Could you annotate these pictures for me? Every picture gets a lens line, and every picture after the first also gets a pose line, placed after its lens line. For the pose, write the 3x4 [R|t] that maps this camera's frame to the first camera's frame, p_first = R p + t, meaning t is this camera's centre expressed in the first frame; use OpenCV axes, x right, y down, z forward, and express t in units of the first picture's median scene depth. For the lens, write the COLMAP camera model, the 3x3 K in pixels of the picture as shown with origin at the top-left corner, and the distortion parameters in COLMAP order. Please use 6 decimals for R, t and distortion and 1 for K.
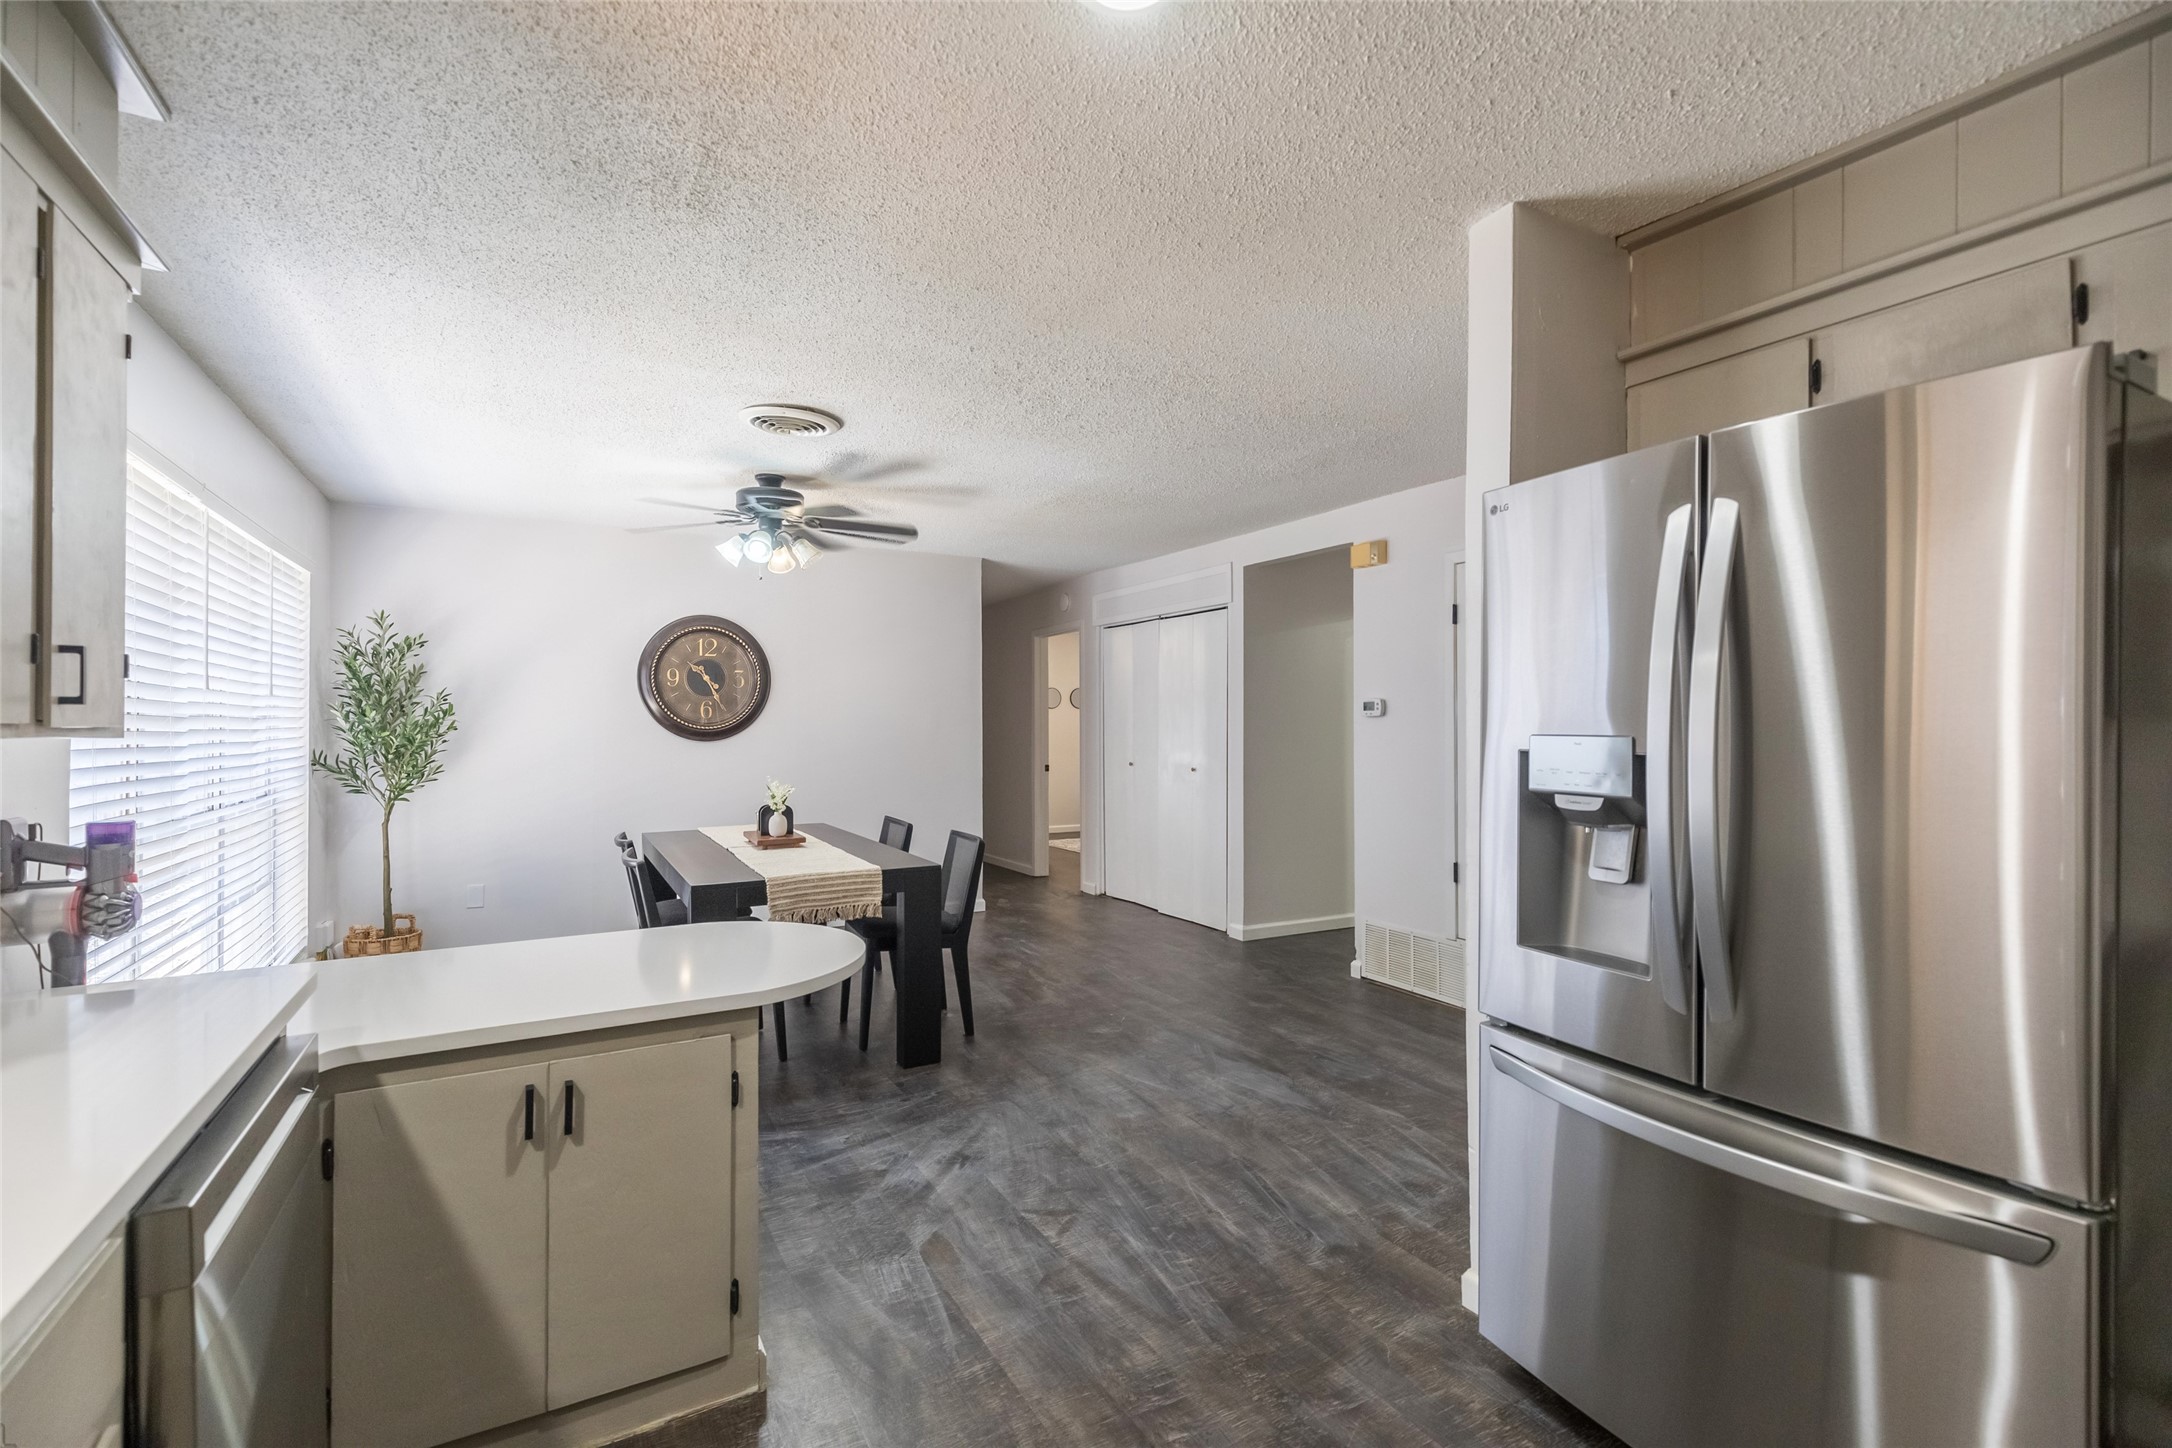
lens RADIAL K [[987.5, 0, 1111.7], [0, 987.5, 728.6], [0, 0, 1]] dist [0.003991, -0.000303]
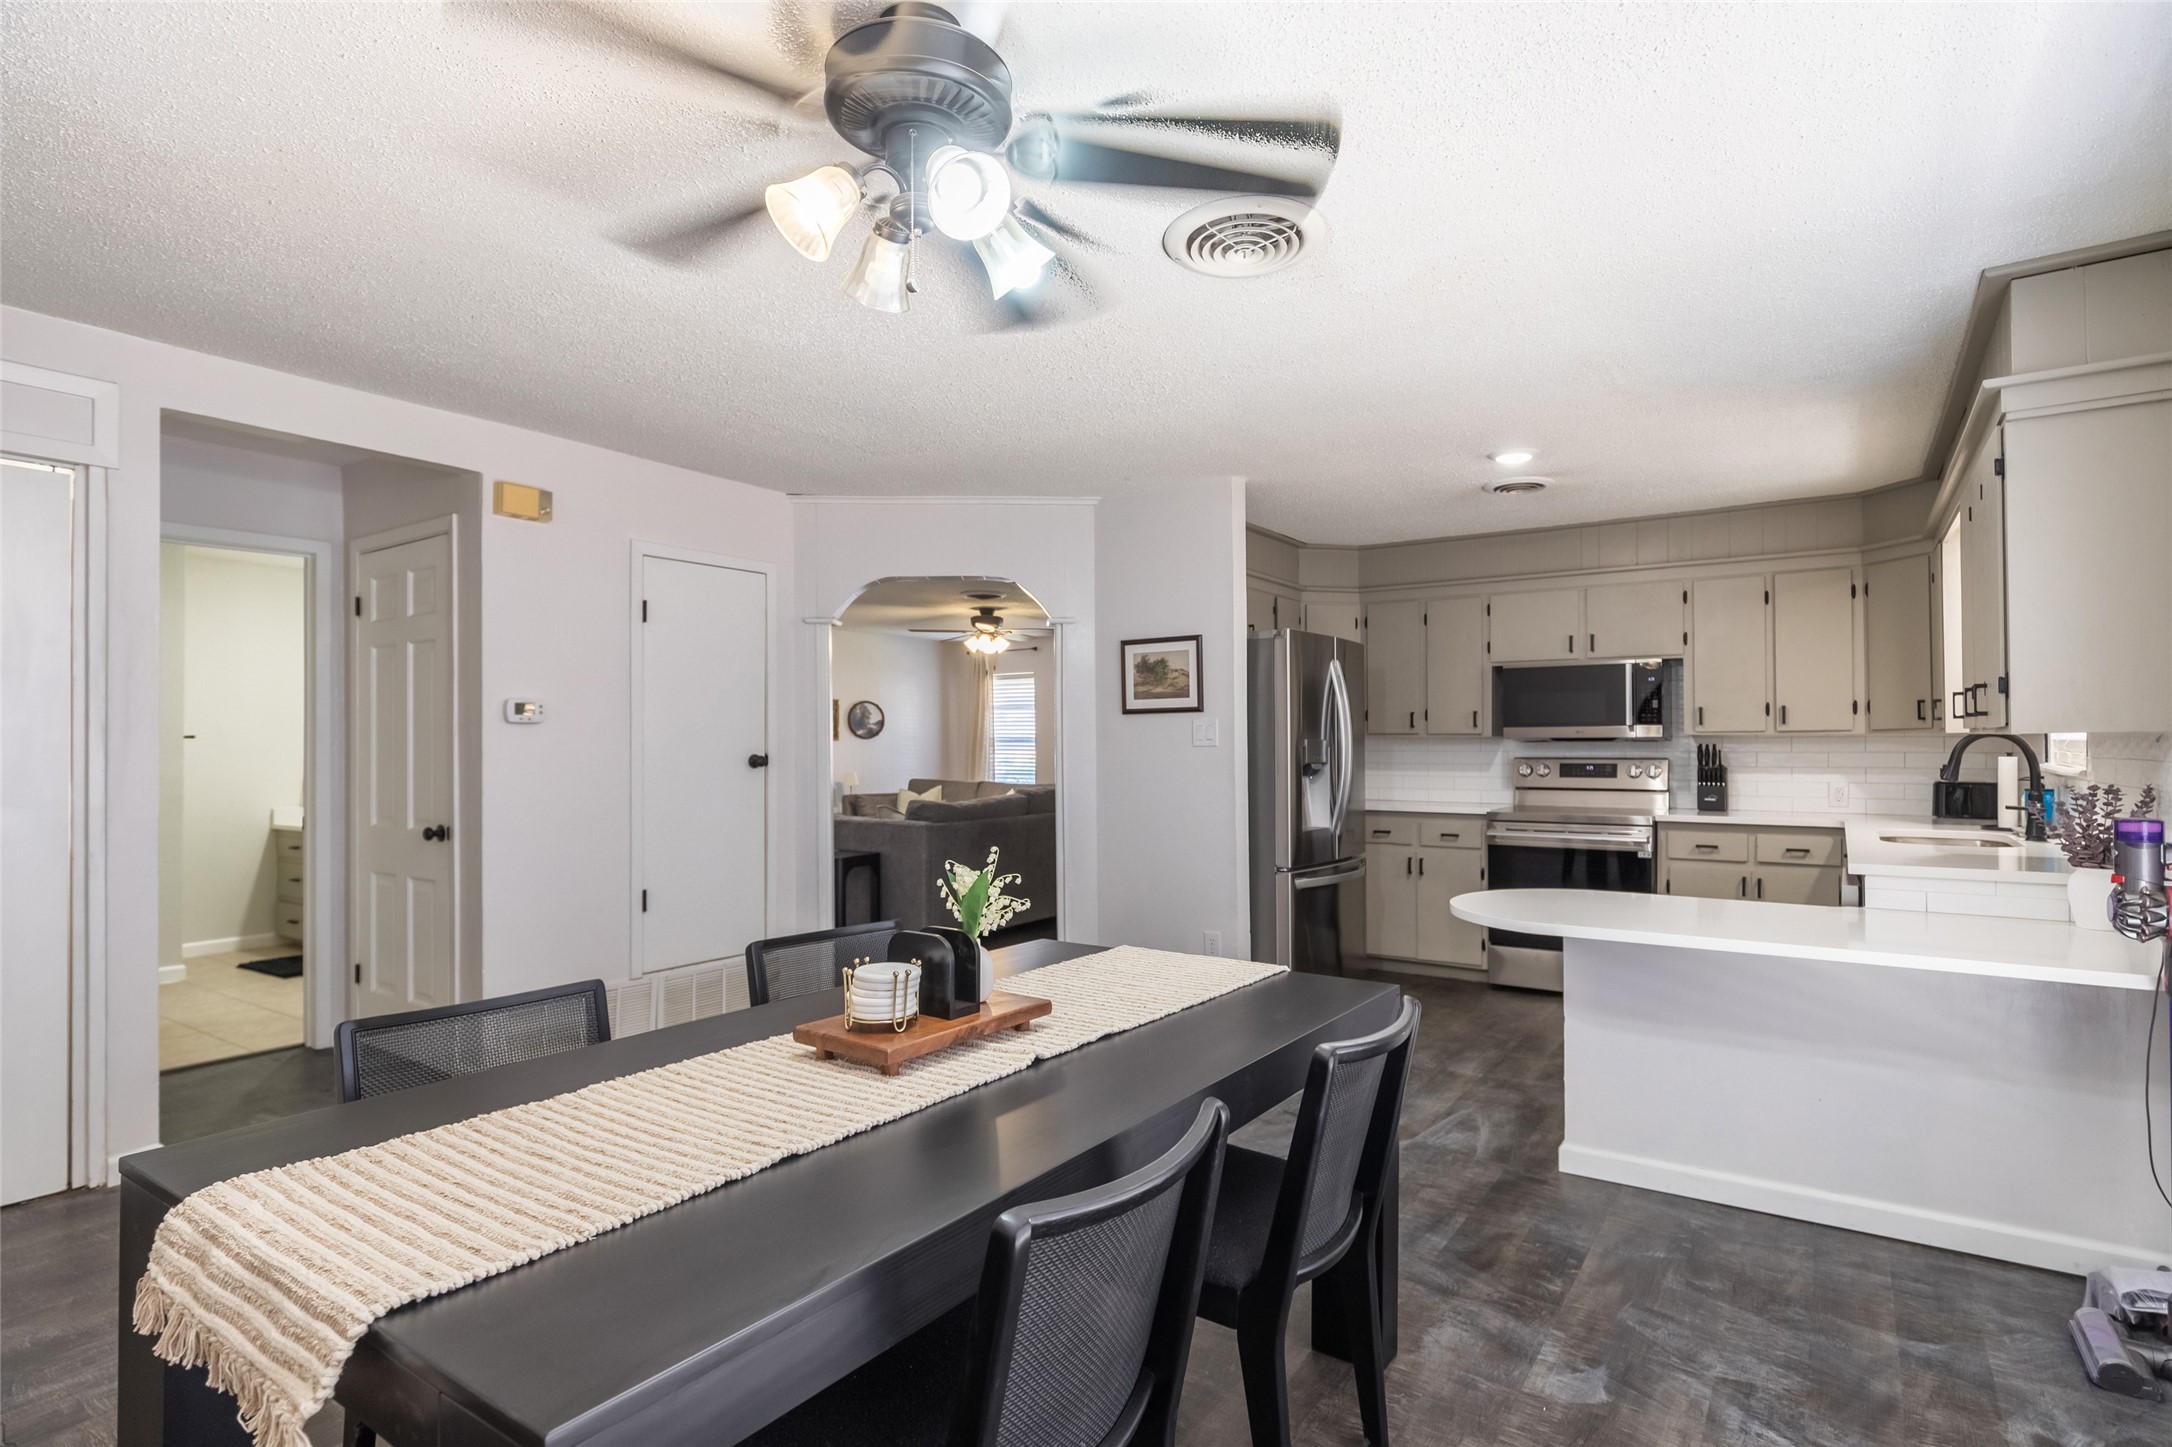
lens RADIAL K [[1110.3, 0, 1041.1], [0, 1110.3, 740.6], [0, 0, 1]] dist [-0.002693, -0.000810]
pose [[-0.397516, 0.010366, 0.917536, -1.012215], [0.006158, 0.999944, -0.008629, 0.016333], [-0.917574, 0.002220, -0.397558, 1.531204]]
